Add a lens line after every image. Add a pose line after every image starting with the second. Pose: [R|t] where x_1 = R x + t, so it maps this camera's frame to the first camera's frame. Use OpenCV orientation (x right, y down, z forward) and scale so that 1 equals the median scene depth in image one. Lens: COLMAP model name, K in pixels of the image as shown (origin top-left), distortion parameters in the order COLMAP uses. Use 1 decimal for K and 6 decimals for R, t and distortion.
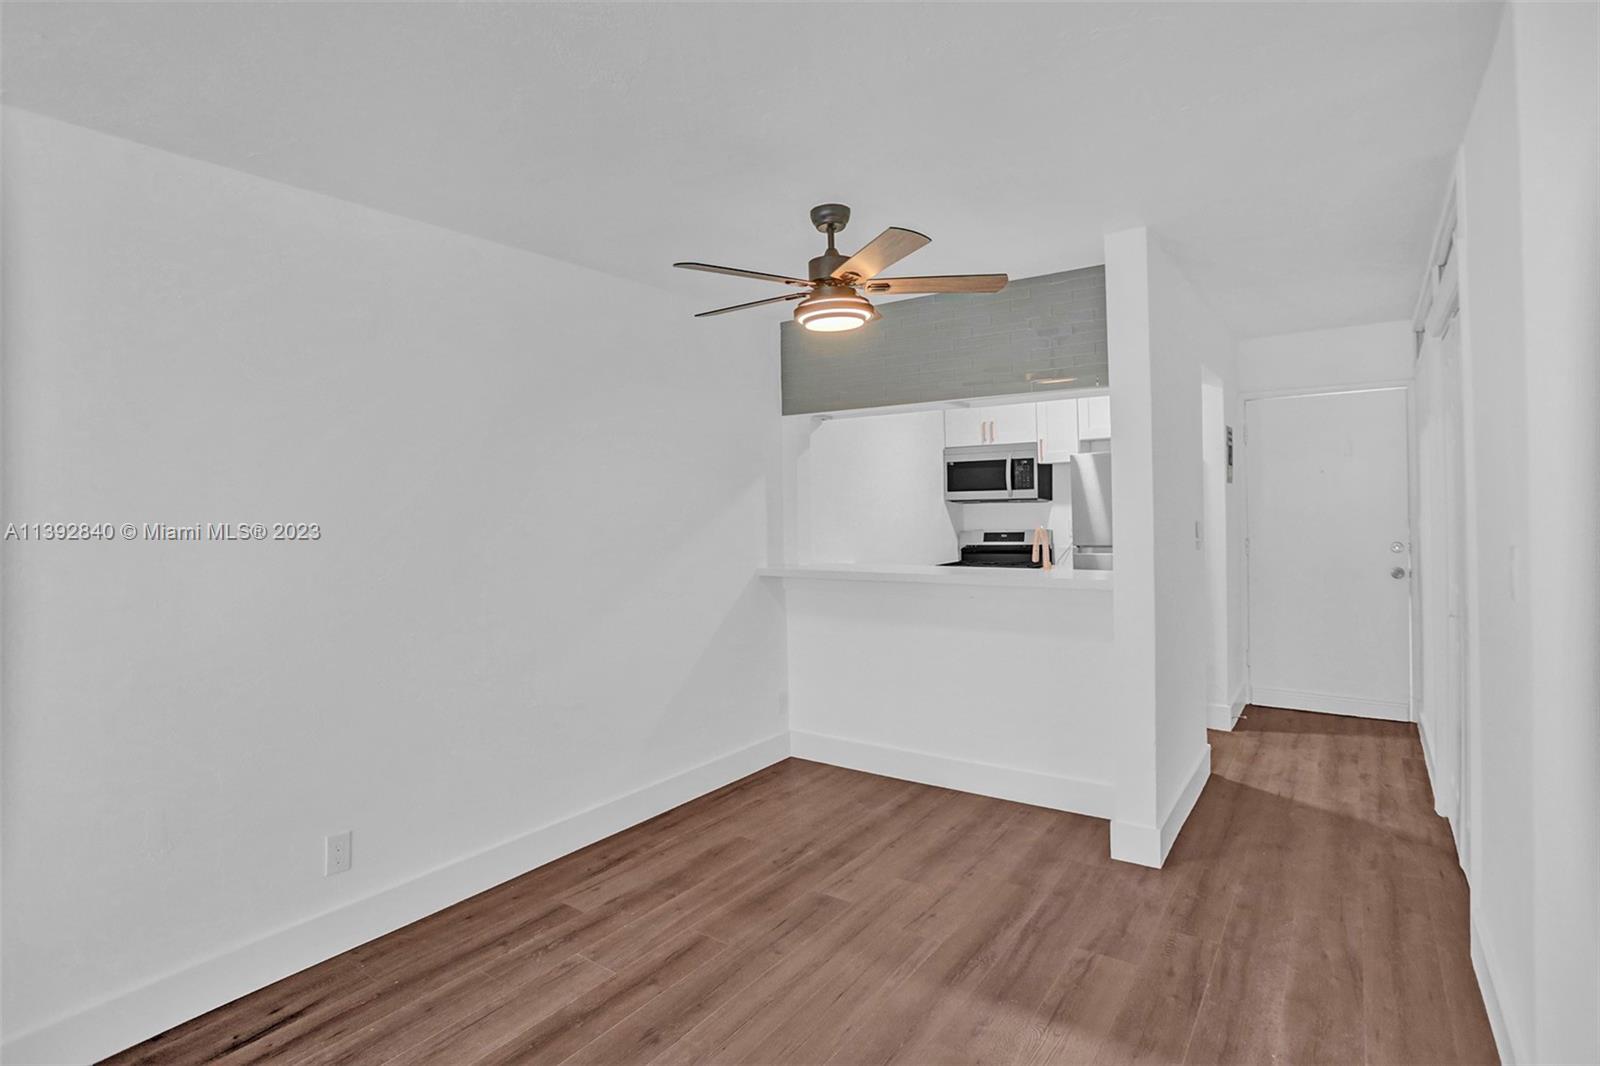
lens RADIAL K [[806.2, 0, 807.1], [0, 806.2, 532.3], [0, 0, 1]] dist [-0.022474, 0.001494]
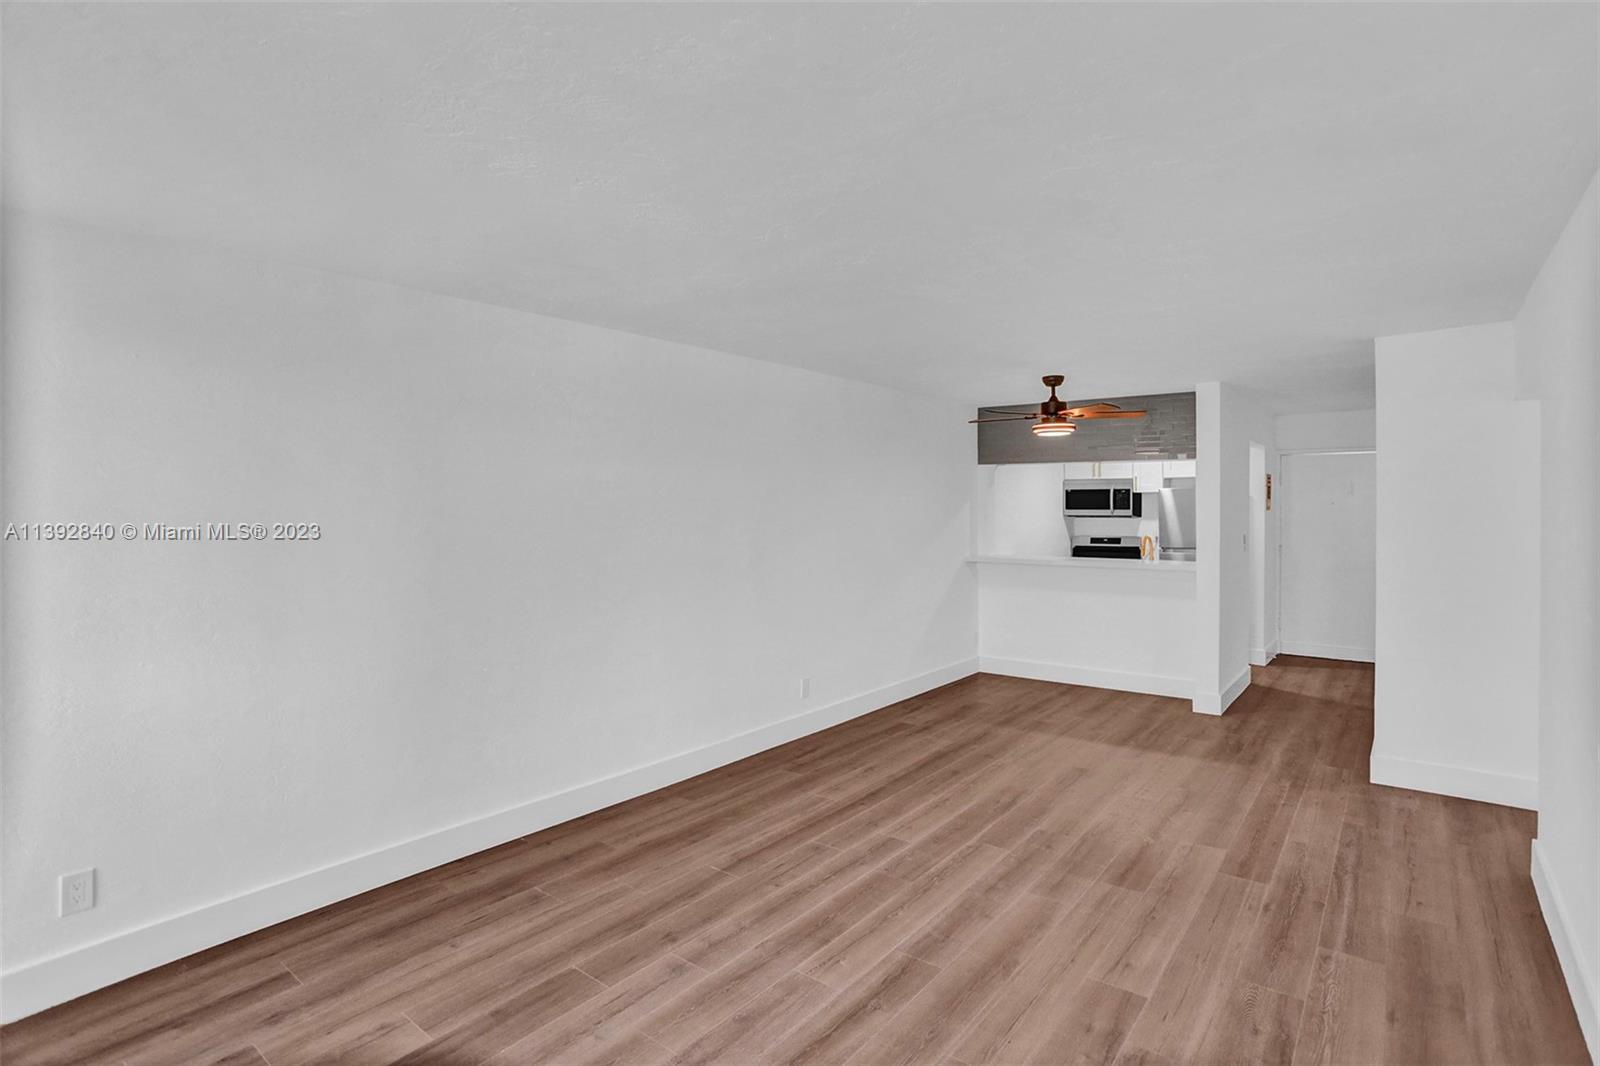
lens RADIAL K [[738.2, 0, 792.8], [0, 738.2, 536.8], [0, 0, 1]] dist [0.020859, -0.000234]
pose [[0.995368, 0.020580, -0.093913, -0.271625], [-0.019600, 0.999744, 0.011344, -0.007384], [0.094122, -0.009451, 0.995516, -0.561300]]
